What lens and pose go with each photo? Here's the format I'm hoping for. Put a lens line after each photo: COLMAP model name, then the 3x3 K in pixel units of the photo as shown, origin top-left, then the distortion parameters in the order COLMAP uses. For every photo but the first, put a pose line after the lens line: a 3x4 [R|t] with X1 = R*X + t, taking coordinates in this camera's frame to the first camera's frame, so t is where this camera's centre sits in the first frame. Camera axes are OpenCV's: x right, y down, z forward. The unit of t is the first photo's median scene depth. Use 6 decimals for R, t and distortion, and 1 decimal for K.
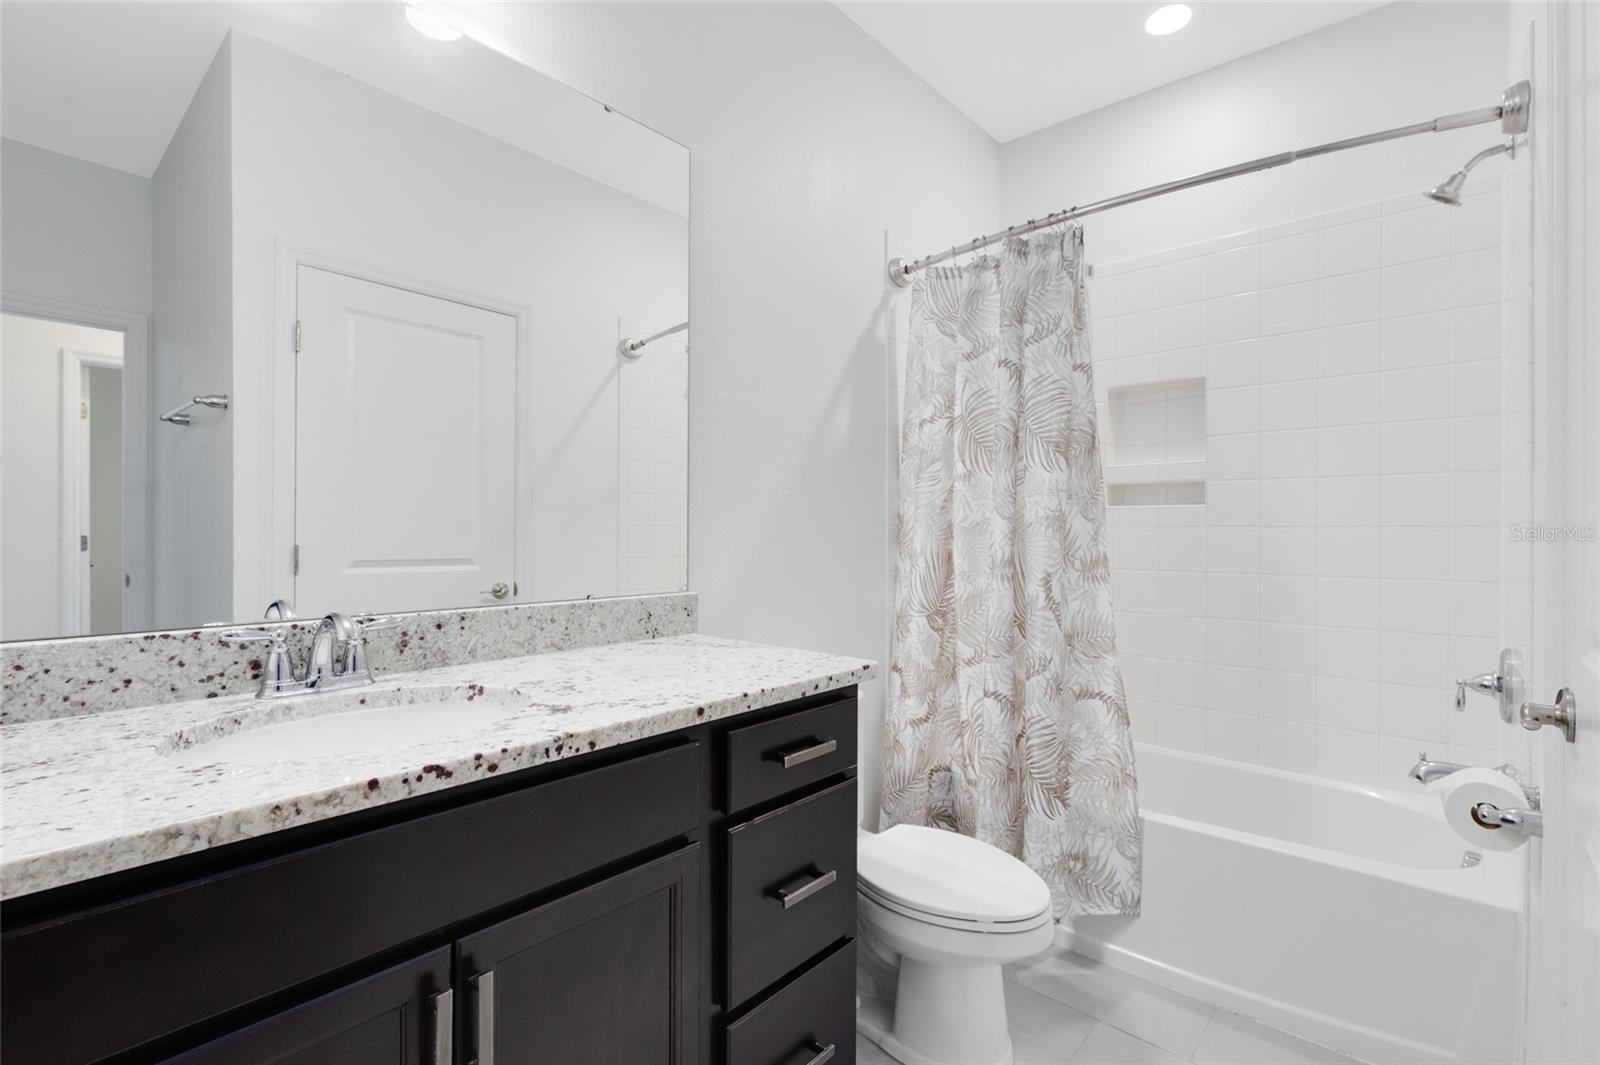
lens RADIAL K [[729.7, 0, 796.8], [0, 729.7, 527.6], [0, 0, 1]] dist [0.010659, 0.000417]
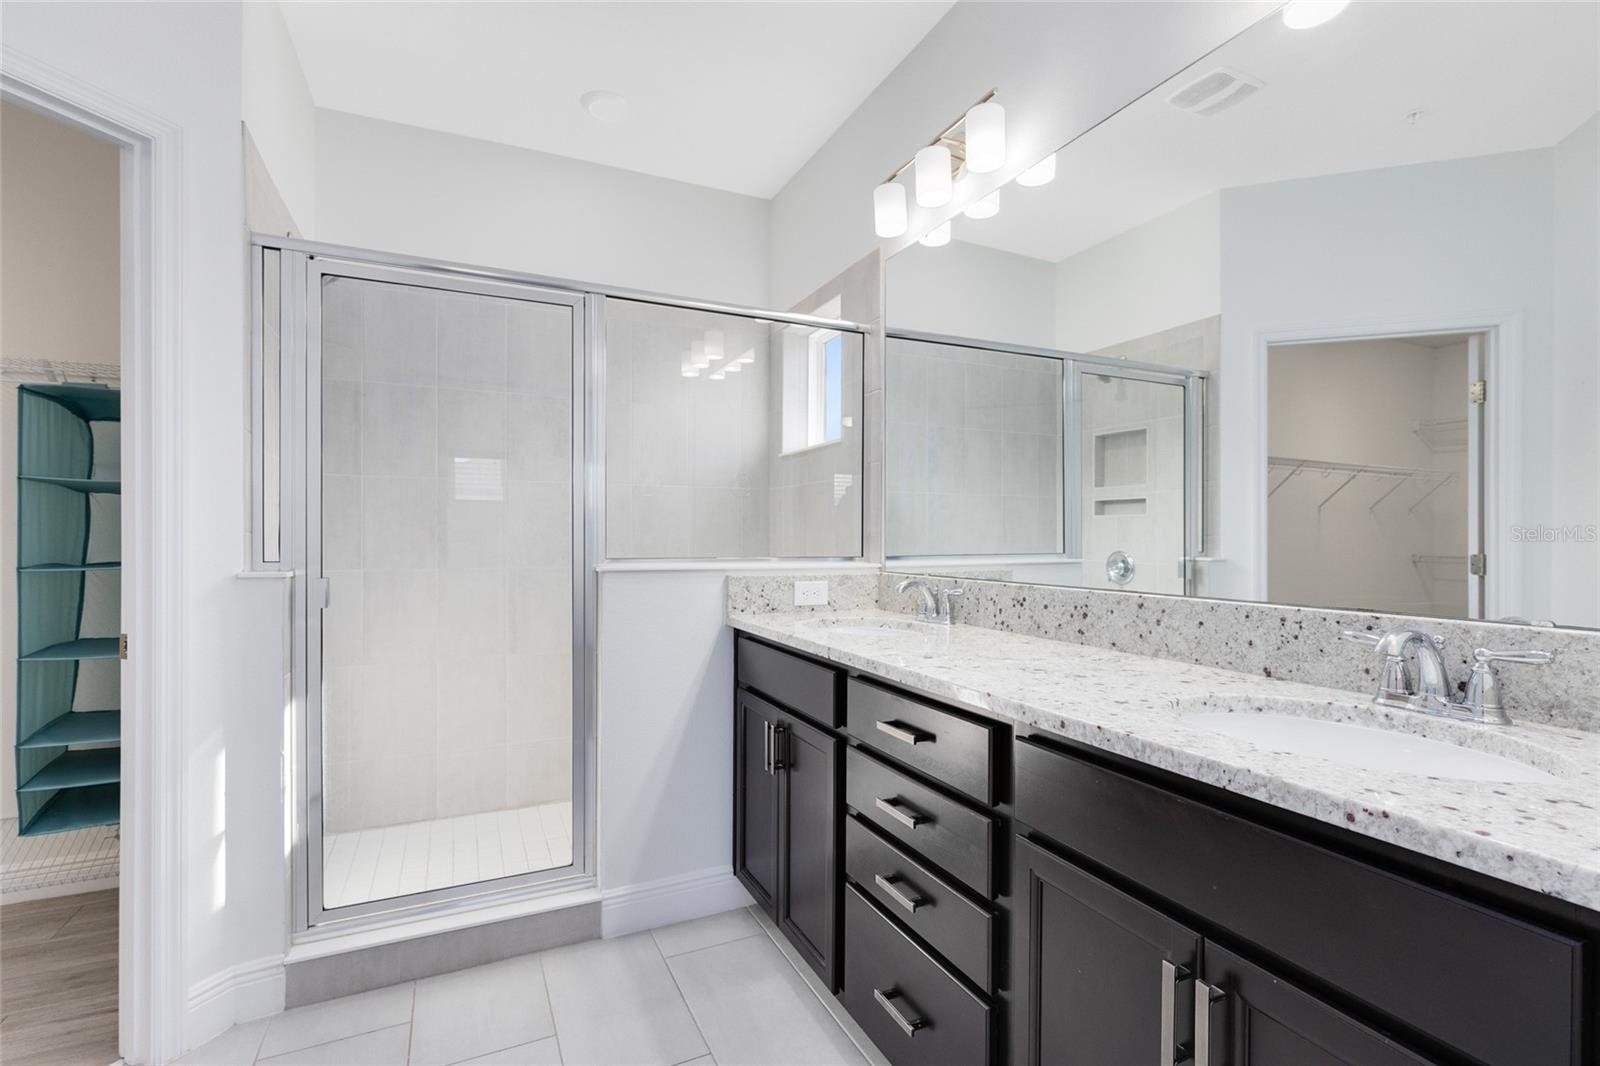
lens RADIAL K [[729.7, 0, 797.3], [0, 729.7, 537.4], [0, 0, 1]] dist [0.010659, 0.000417]
pose [[-0.397781, -0.003729, -0.917473, 0.927306], [-0.006097, 0.999980, -0.001421, 0.008300], [0.917460, 0.005028, -0.397796, 1.090608]]
